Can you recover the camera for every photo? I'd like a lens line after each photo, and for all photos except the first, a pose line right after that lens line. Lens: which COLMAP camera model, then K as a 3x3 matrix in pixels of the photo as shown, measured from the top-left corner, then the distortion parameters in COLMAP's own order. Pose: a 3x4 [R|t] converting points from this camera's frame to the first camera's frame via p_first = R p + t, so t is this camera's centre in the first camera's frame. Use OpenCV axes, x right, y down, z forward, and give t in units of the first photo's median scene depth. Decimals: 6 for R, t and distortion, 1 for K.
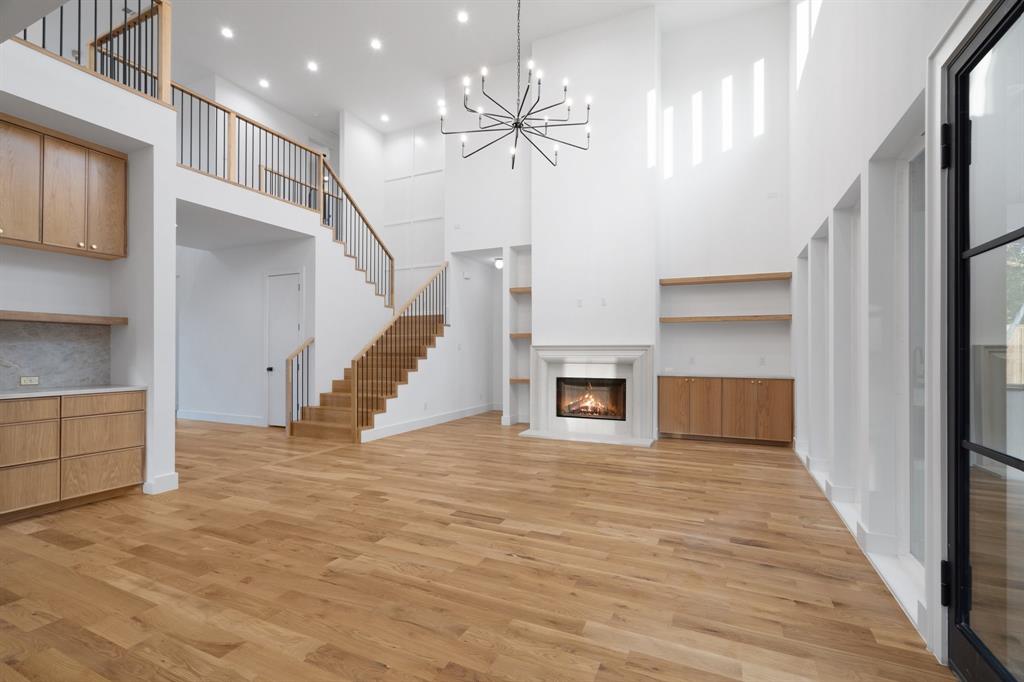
lens RADIAL K [[467.1, 0, 513.1], [0, 467.1, 348.0], [0, 0, 1]] dist [-0.002520, 0.002232]
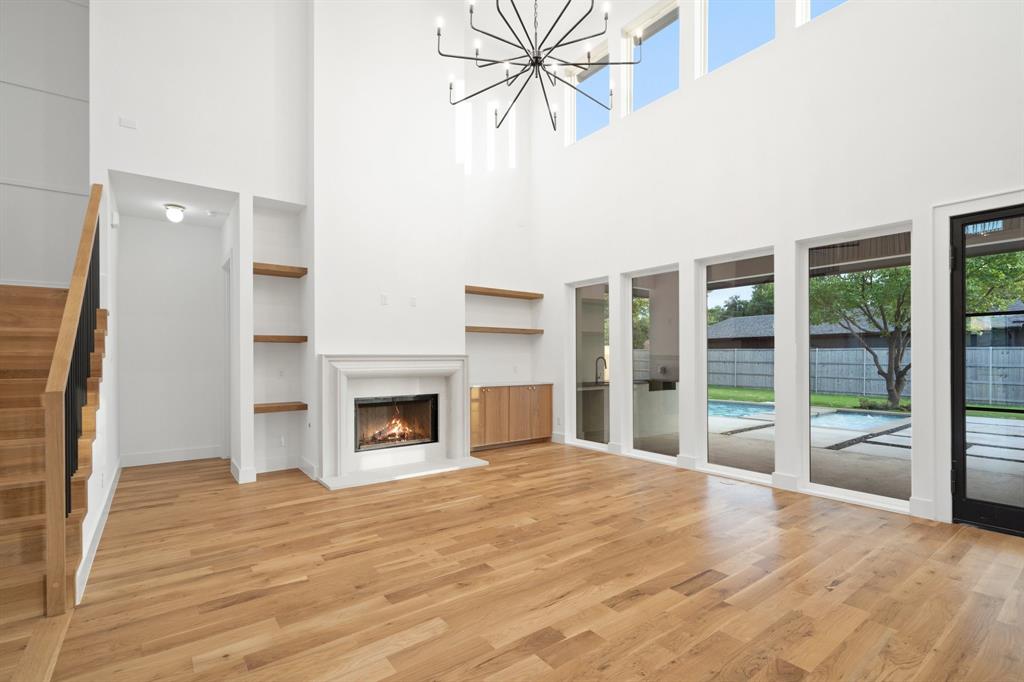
lens RADIAL K [[467.1, 0, 513.8], [0, 467.1, 353.5], [0, 0, 1]] dist [-0.002520, 0.002232]
pose [[0.474452, 0.007887, 0.880246, -0.501439], [-0.003778, 0.999969, -0.006923, -0.003483], [-0.880273, -0.000041, 0.474467, 0.505060]]
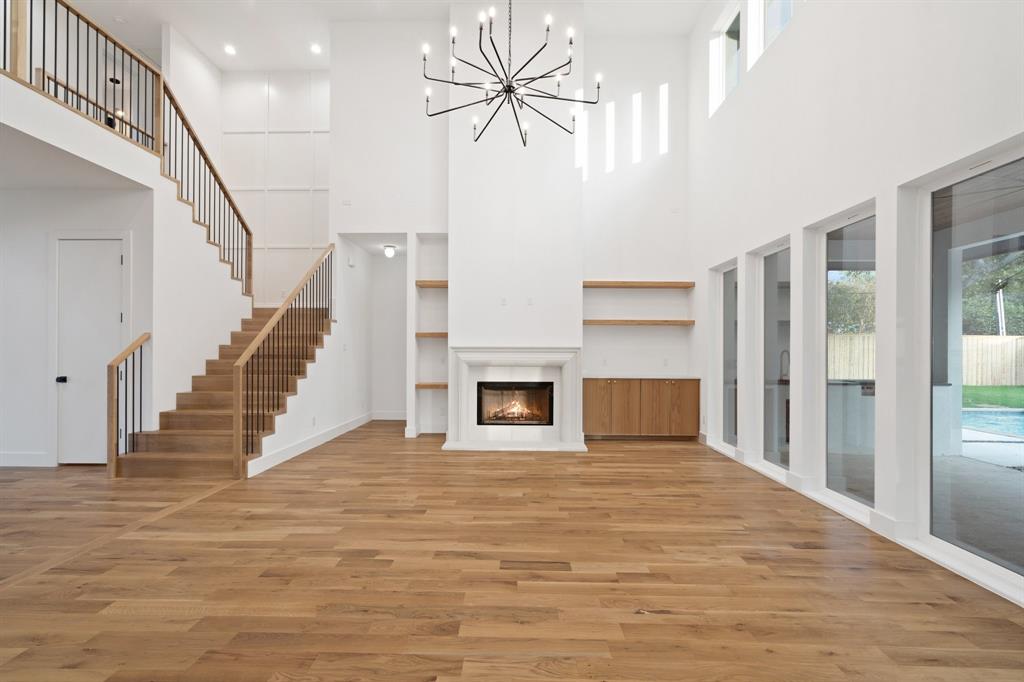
lens RADIAL K [[467.1, 0, 515.0], [0, 467.1, 348.2], [0, 0, 1]] dist [-0.002520, 0.002232]
pose [[0.915786, 0.005955, 0.401622, -0.239581], [-0.006911, 0.999976, 0.000931, -0.004696], [-0.401607, -0.003628, 0.915805, 0.160657]]
